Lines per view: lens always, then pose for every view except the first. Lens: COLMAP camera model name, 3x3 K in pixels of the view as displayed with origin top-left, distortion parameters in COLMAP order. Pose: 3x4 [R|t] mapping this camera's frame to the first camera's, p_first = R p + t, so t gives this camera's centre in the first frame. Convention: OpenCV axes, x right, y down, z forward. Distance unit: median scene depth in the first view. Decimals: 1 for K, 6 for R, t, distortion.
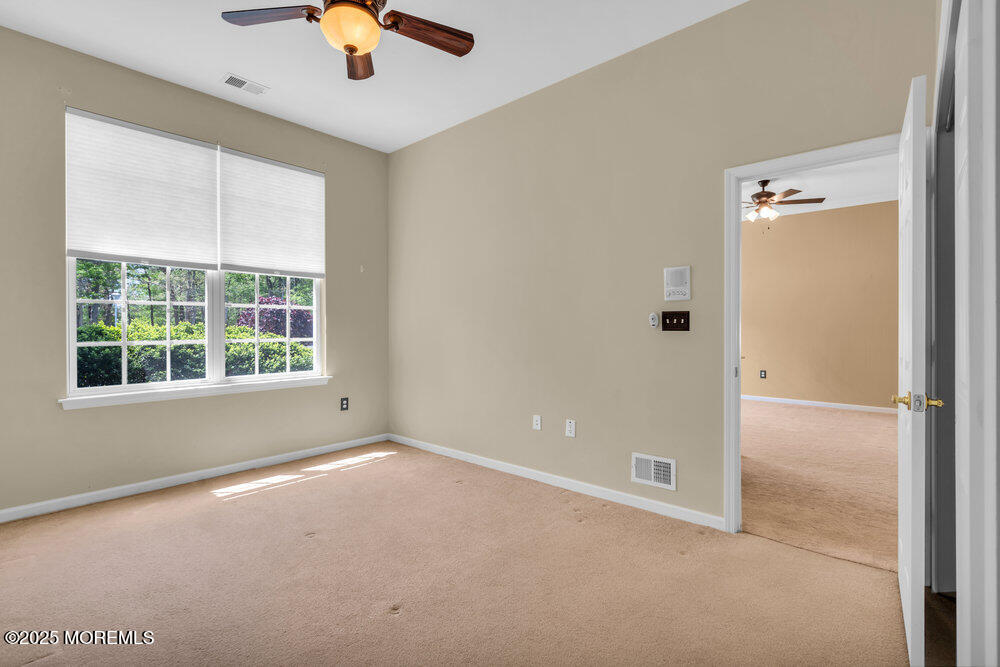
lens RADIAL K [[458.2, 0, 498.1], [0, 458.2, 313.8], [0, 0, 1]] dist [0.000397, 0.000114]
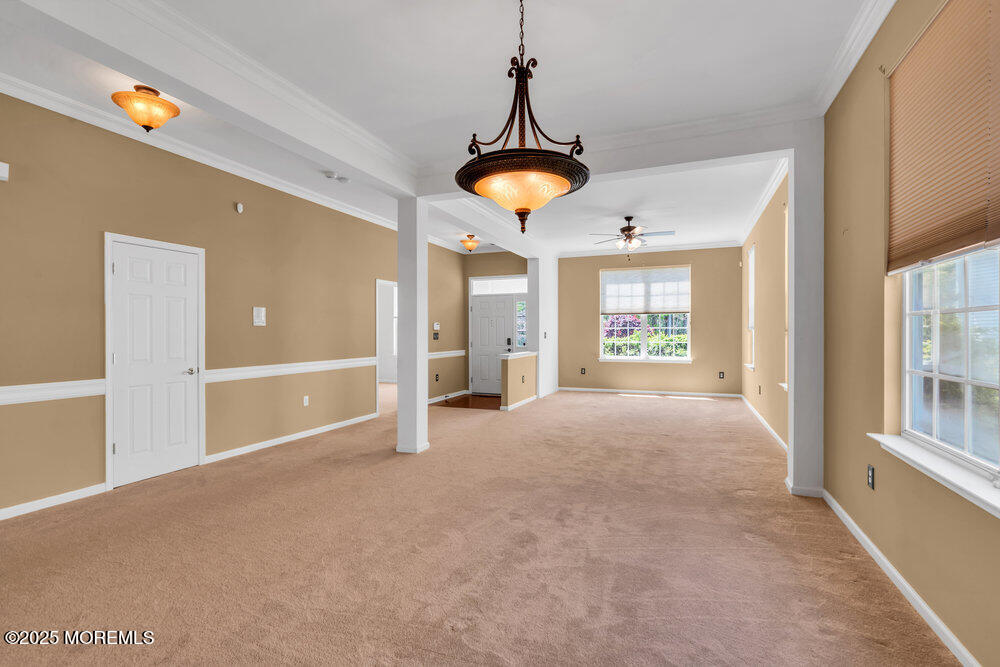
lens RADIAL K [[462.2, 0, 500.0], [0, 462.2, 333.5], [0, 0, 1]] dist [0.001347, 0.000350]
pose [[0.329641, 0.003351, -0.944100, 1.582274], [0.028842, 0.999491, 0.013618, -0.048007], [0.943666, -0.031718, 0.329376, -0.624253]]
